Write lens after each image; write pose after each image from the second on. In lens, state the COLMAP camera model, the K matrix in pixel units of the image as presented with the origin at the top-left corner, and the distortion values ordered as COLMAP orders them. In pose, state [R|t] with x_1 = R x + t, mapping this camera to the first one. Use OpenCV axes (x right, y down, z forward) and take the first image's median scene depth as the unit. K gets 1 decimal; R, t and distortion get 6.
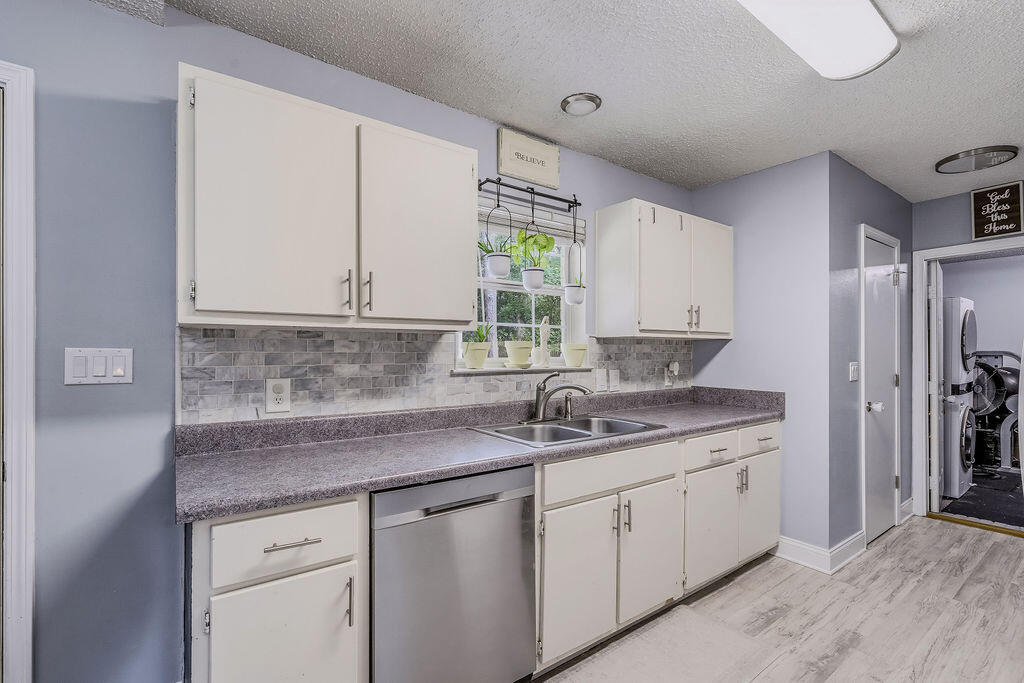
lens RADIAL K [[463.0, 0, 513.8], [0, 463.0, 351.6], [0, 0, 1]] dist [-0.002254, -0.000334]
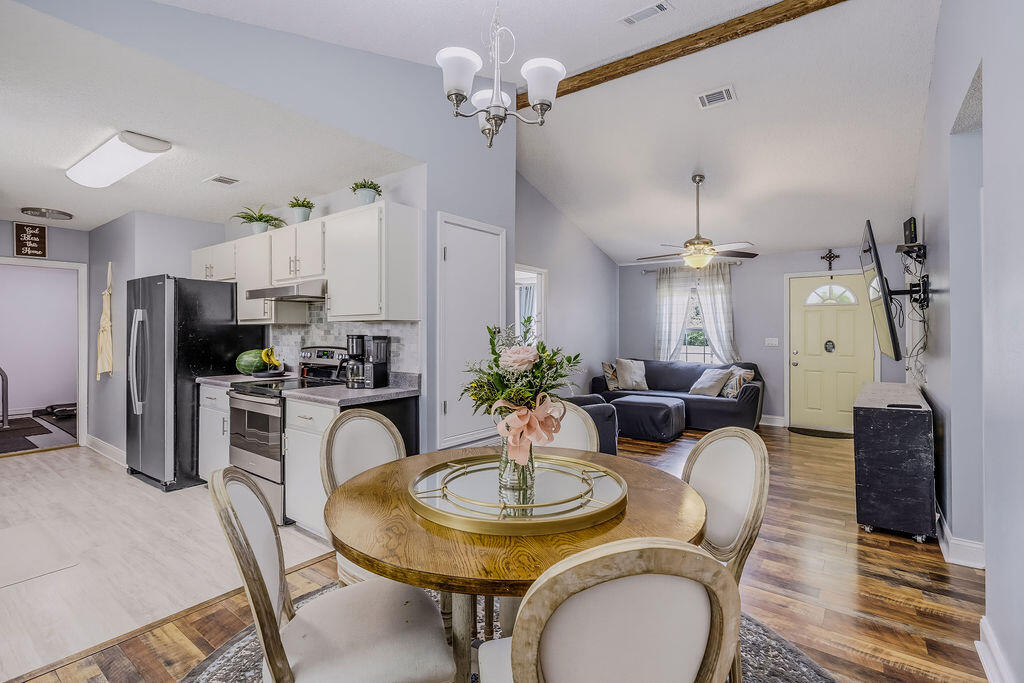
lens RADIAL K [[478.1, 0, 513.7], [0, 478.1, 332.4], [0, 0, 1]] dist [-0.004023, -0.000633]
pose [[-0.293795, 0.001711, 0.955867, -1.154769], [0.001503, 0.999998, -0.001328, 0.001474], [-0.955867, 0.001047, -0.293797, -0.065345]]
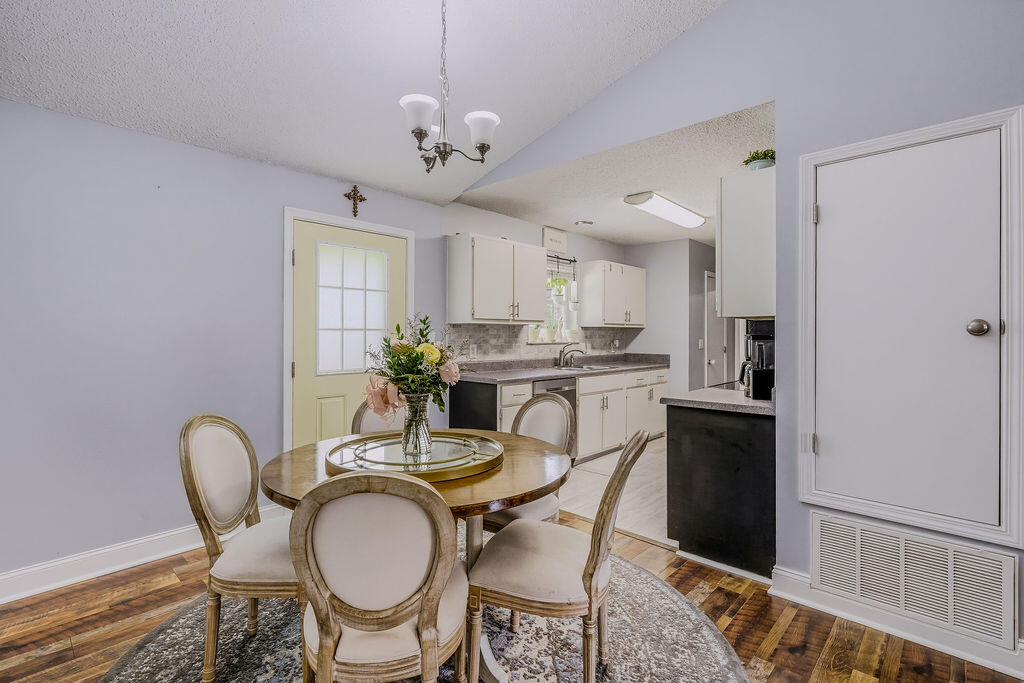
lens RADIAL K [[478.1, 0, 513.7], [0, 478.1, 332.4], [0, 0, 1]] dist [-0.004023, -0.000633]
pose [[0.982172, 0.003498, 0.187954, -0.535068], [-0.002452, 0.999980, -0.005796, 0.006594], [-0.187970, 0.005232, 0.982161, -1.037370]]
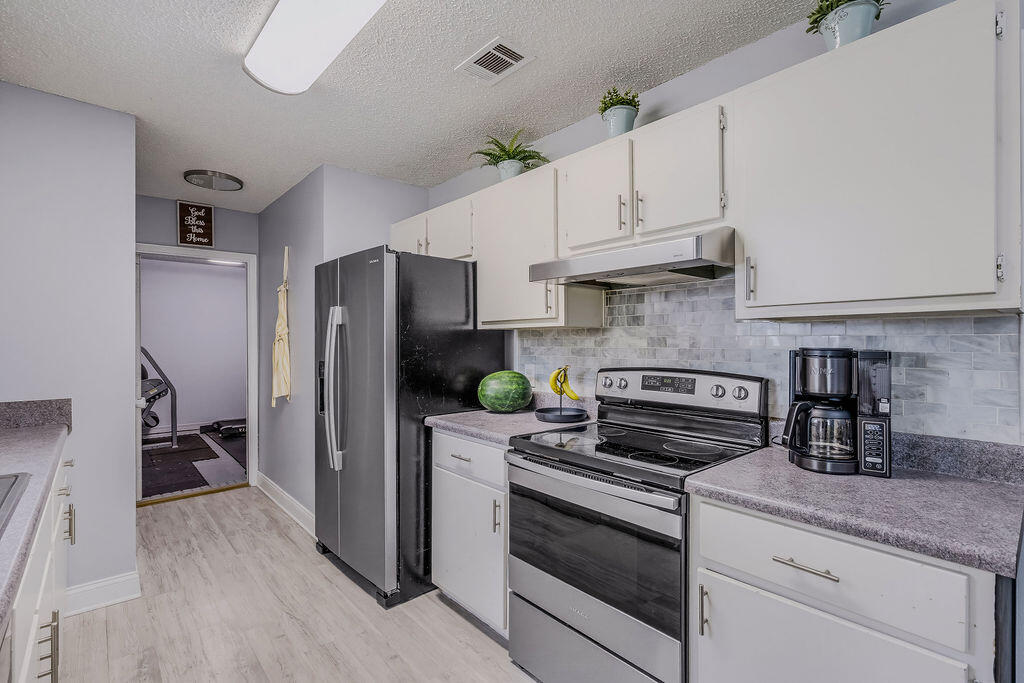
lens RADIAL K [[471.2, 0, 512.0], [0, 471.2, 341.5], [0, 0, 1]] dist [-0.002342, 0.000099]
pose [[-0.089837, -0.000687, 0.995956, -0.288694], [0.003294, 0.999994, 0.000987, -0.004460], [-0.995951, 0.003369, -0.089834, 0.389614]]
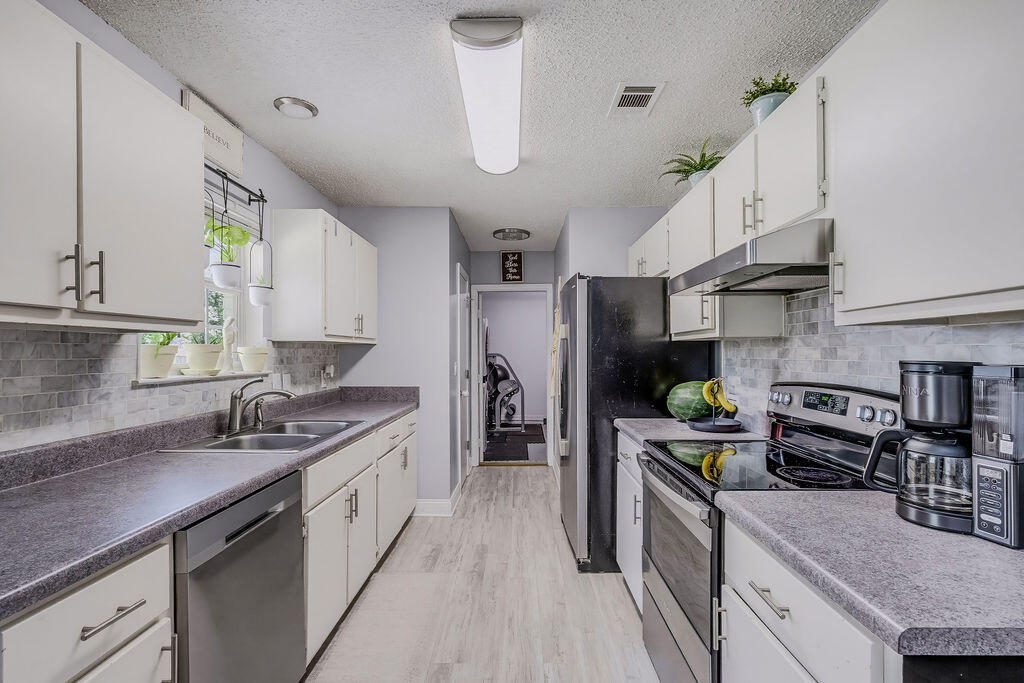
lens RADIAL K [[468.3, 0, 514.7], [0, 468.3, 355.1], [0, 0, 1]] dist [-0.004031, 0.000065]
pose [[0.601438, -0.006067, 0.798896, -0.326226], [0.003800, 0.999982, 0.004733, -0.004085], [-0.798910, 0.000189, 0.601450, 0.013174]]
